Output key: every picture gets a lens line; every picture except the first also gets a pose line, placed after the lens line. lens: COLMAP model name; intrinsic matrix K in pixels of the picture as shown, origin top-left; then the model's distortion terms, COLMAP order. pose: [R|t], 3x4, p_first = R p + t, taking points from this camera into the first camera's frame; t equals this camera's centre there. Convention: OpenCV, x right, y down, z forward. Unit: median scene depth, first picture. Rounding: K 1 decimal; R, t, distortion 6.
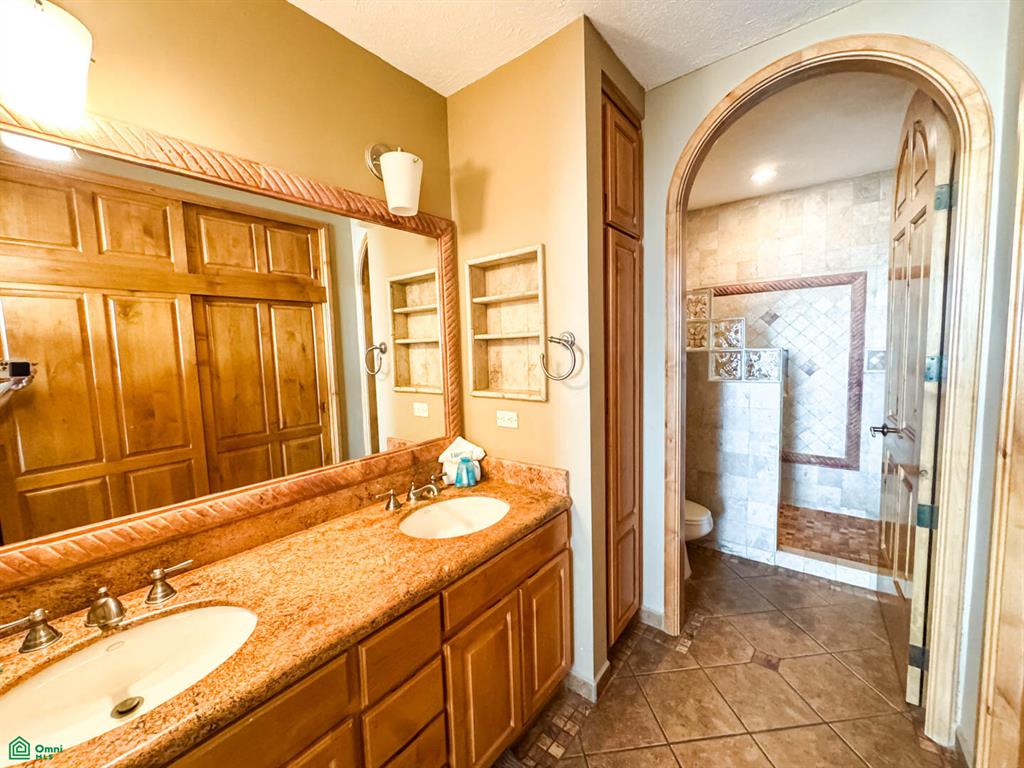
lens RADIAL K [[407.5, 0, 511.3], [0, 407.5, 382.0], [0, 0, 1]] dist [-0.000427, -0.000072]
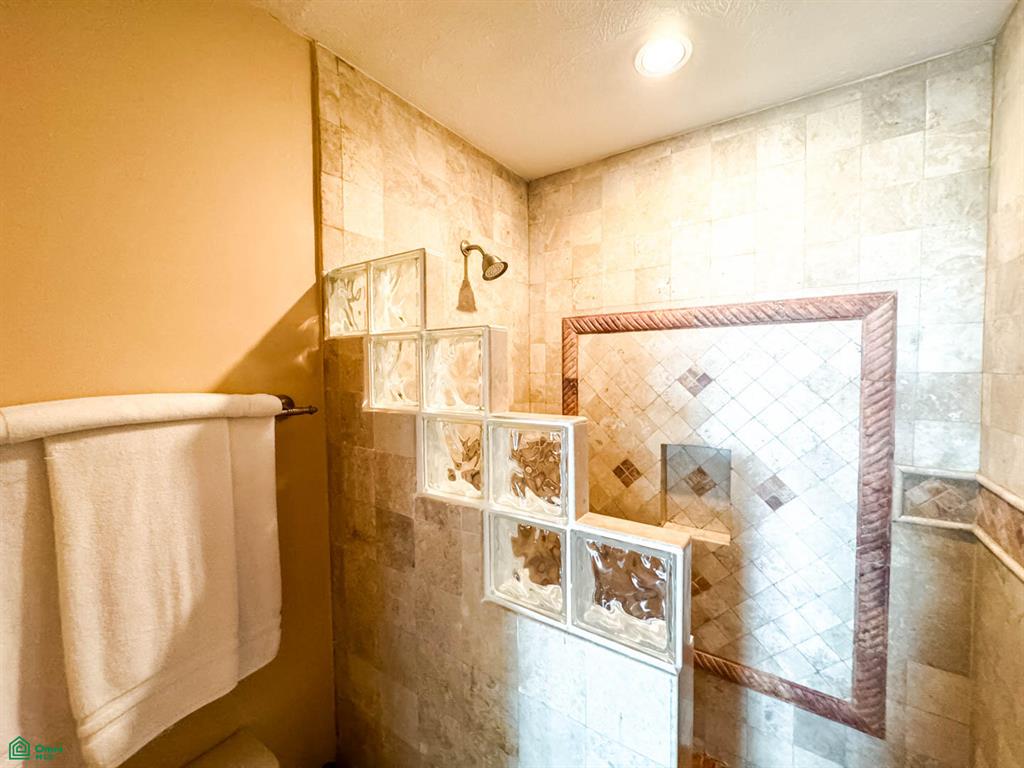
lens RADIAL K [[407.5, 0, 512.6], [0, 407.5, 383.7], [0, 0, 1]] dist [-0.000427, -0.000072]
pose [[0.997201, 0.022081, 0.071439, 0.411020], [-0.018504, 0.998561, -0.050340, -0.136052], [-0.072448, 0.048877, 0.996174, 0.569224]]
